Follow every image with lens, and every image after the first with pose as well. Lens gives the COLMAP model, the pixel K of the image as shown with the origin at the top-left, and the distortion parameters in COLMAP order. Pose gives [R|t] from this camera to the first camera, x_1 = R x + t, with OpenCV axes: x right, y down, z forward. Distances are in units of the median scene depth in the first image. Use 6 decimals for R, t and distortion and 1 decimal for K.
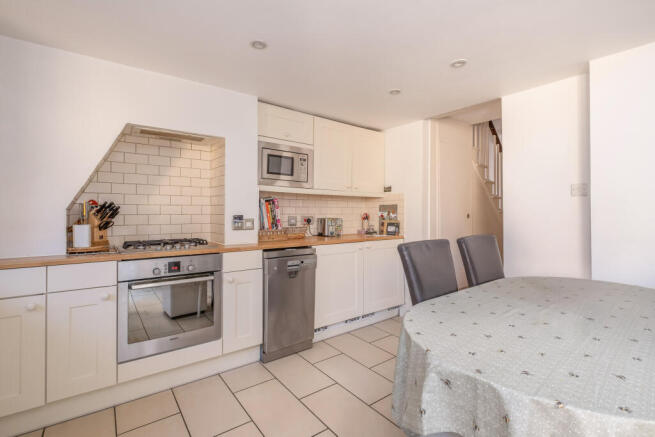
lens RADIAL K [[288.4, 0, 328.0], [0, 288.4, 209.8], [0, 0, 1]] dist [-0.015722, -0.000373]
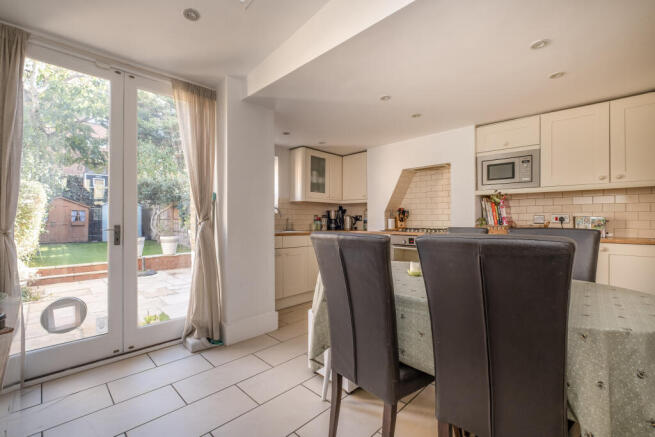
lens RADIAL K [[288.4, 0, 328.0], [0, 288.4, 209.8], [0, 0, 1]] dist [-0.015722, -0.000373]
pose [[0.130216, -0.032468, -0.990954, 0.939931], [0.012580, 0.999437, -0.031093, 0.032143], [0.991406, -0.008417, 0.130551, 0.146349]]
